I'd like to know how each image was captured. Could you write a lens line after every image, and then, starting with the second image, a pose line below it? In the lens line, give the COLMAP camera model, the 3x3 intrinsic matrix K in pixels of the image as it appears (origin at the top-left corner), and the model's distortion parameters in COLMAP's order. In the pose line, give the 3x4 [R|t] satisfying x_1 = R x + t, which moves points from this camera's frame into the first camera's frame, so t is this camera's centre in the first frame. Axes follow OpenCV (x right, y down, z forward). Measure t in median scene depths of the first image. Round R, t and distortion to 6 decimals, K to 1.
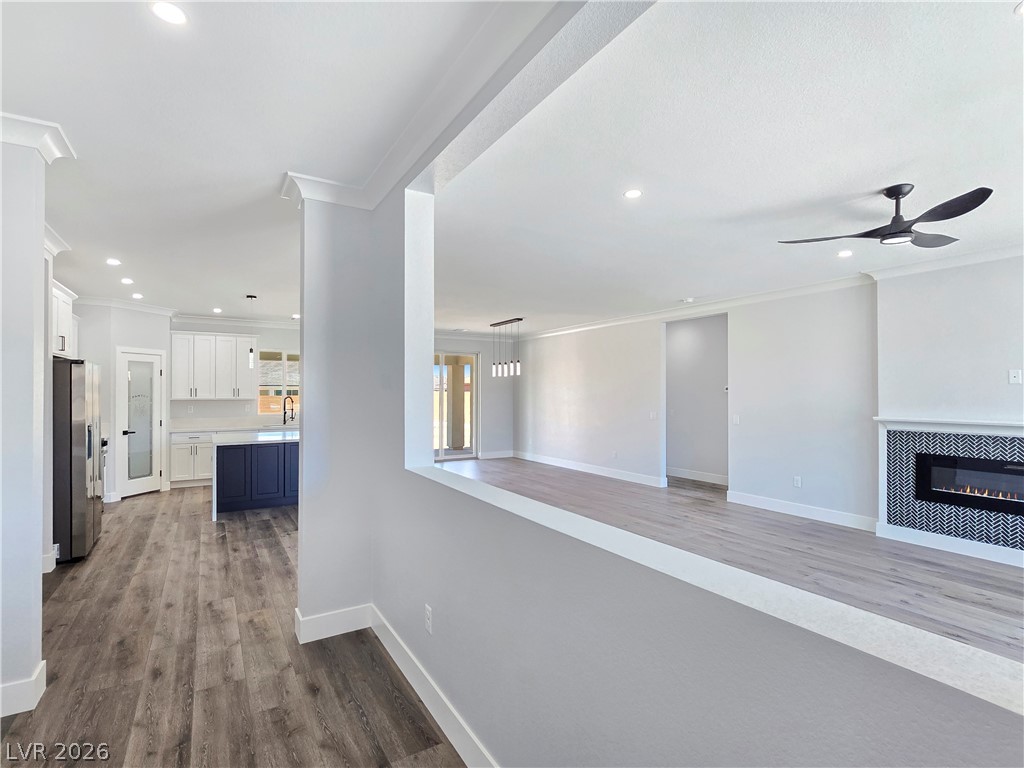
lens RADIAL K [[501.1, 0, 499.3], [0, 501.1, 384.9], [0, 0, 1]] dist [-0.000849, 0.000199]
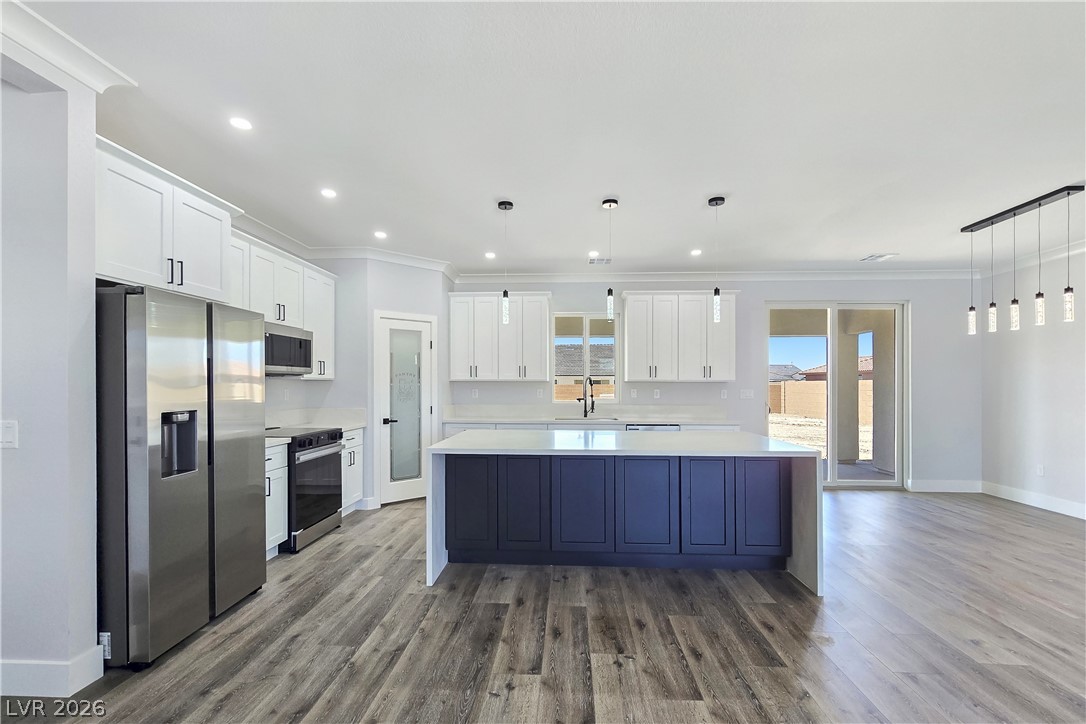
lens RADIAL K [[486.2, 0, 540.3], [0, 486.2, 381.1], [0, 0, 1]] dist [-0.003175, -0.000357]
pose [[0.831822, -0.000865, -0.555042, -0.157592], [0.005717, 0.999959, 0.007011, 0.036034], [0.555013, -0.009005, 0.831793, 0.615728]]
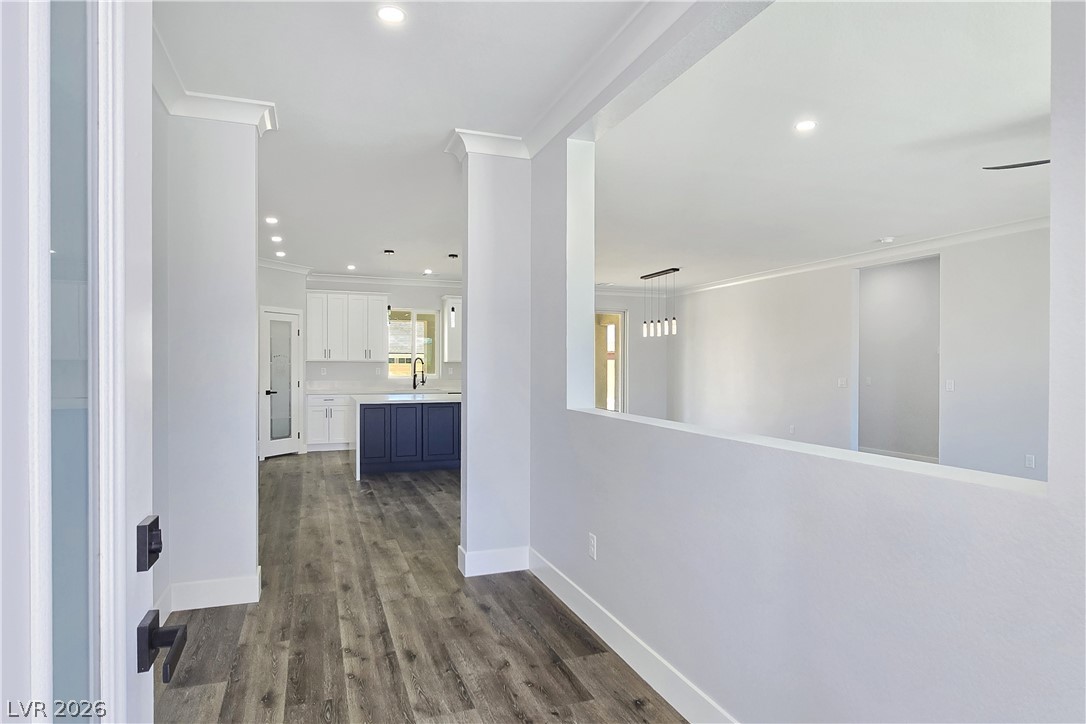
lens RADIAL K [[615.7, 0, 531.4], [0, 615.7, 362.5], [0, 0, 1]] dist [0.002626, 0.000247]
pose [[0.983029, 0.004262, -0.183400, -0.012658], [-0.002443, 0.999946, 0.010142, 0.027258], [0.183434, -0.009522, 0.982986, -0.125454]]
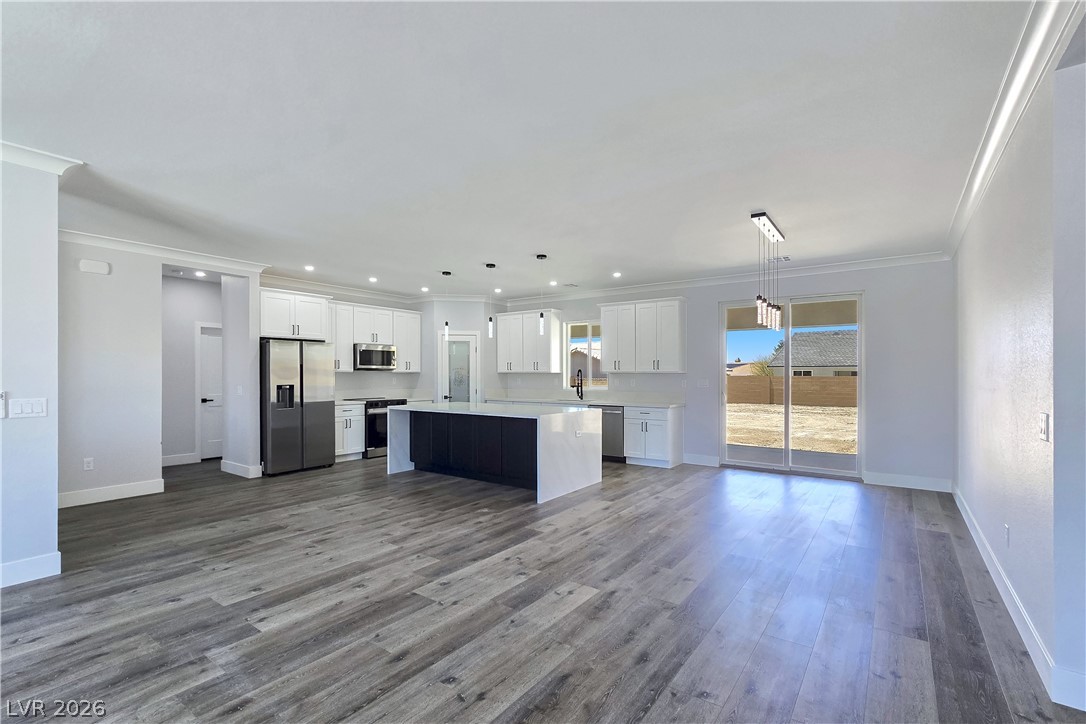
lens RADIAL K [[486.2, 0, 540.3], [0, 486.2, 381.1], [0, 0, 1]] dist [-0.003175, -0.000357]
pose [[0.400986, 0.013207, -0.915989, 0.598423], [0.010757, 0.999759, 0.019124, 0.039834], [0.916021, -0.017522, 0.400747, 0.878714]]
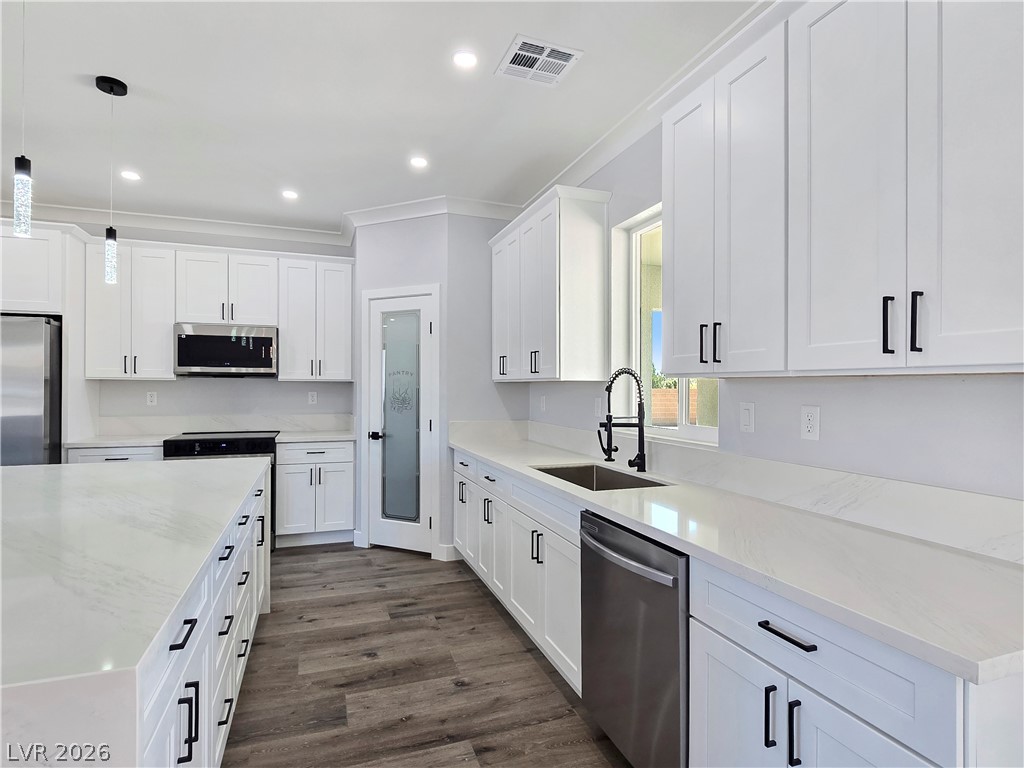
lens RADIAL K [[537.3, 0, 511.8], [0, 537.3, 390.3], [0, 0, 1]] dist [0.001304, -0.000256]
pose [[-0.179652, 0.006904, -0.983706, -0.192456], [0.008857, 0.999946, 0.005400, 0.049332], [0.983690, -0.007742, -0.179703, 1.543935]]
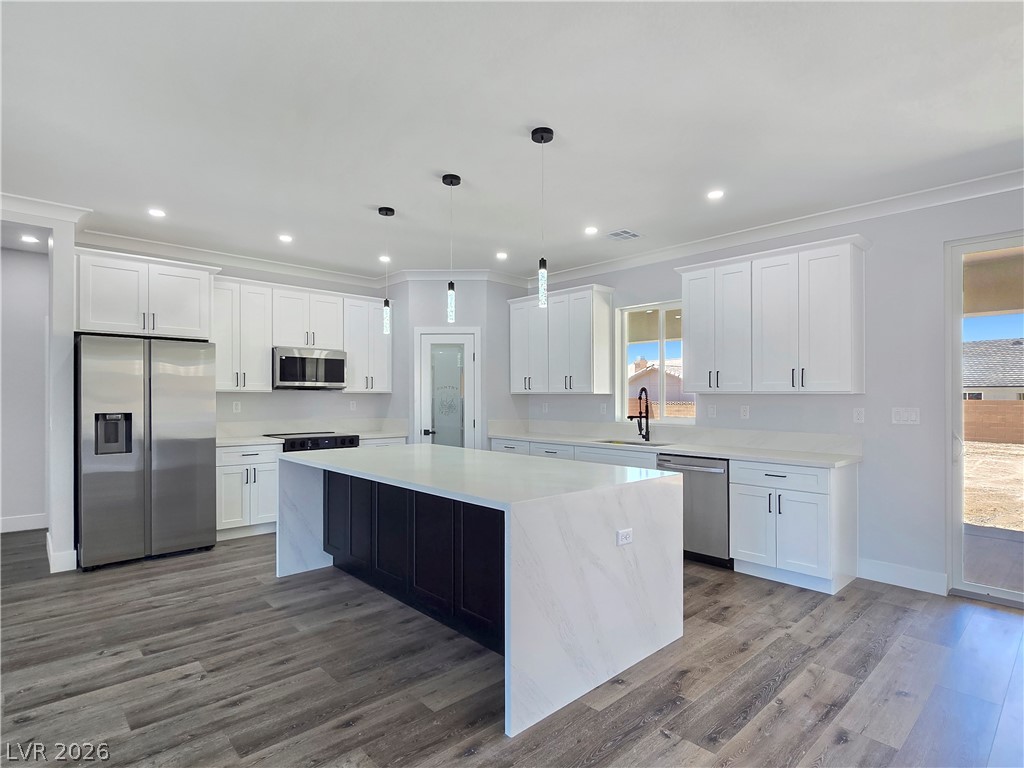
lens RADIAL K [[534.4, 0, 509.3], [0, 534.4, 395.3], [0, 0, 1]] dist [-0.002408, -0.001087]
pose [[0.218246, -0.003158, -0.975889, 0.155881], [0.009920, 0.999950, -0.001017, 0.045474], [0.975843, -0.009459, 0.218266, 1.145701]]
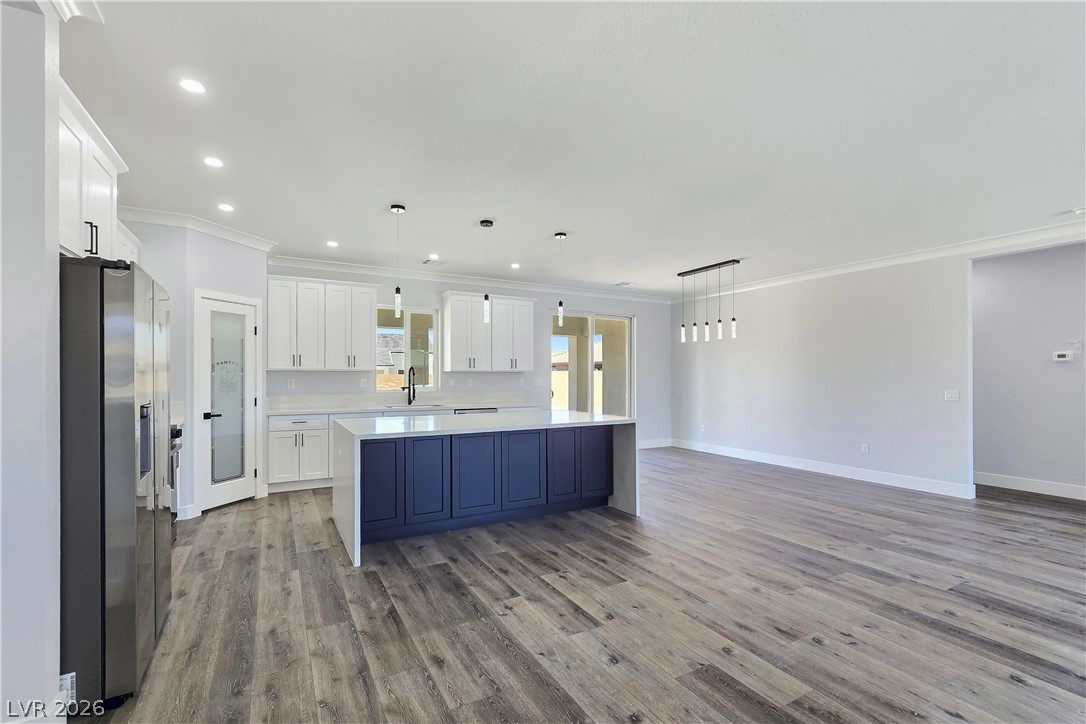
lens RADIAL K [[481.4, 0, 536.2], [0, 481.4, 370.3], [0, 0, 1]] dist [-0.008985, 0.004923]
pose [[0.999618, 0.003163, -0.027444, -0.342102], [-0.002984, 0.999974, 0.006572, 0.033817], [0.027464, -0.006487, 0.999602, 0.437341]]
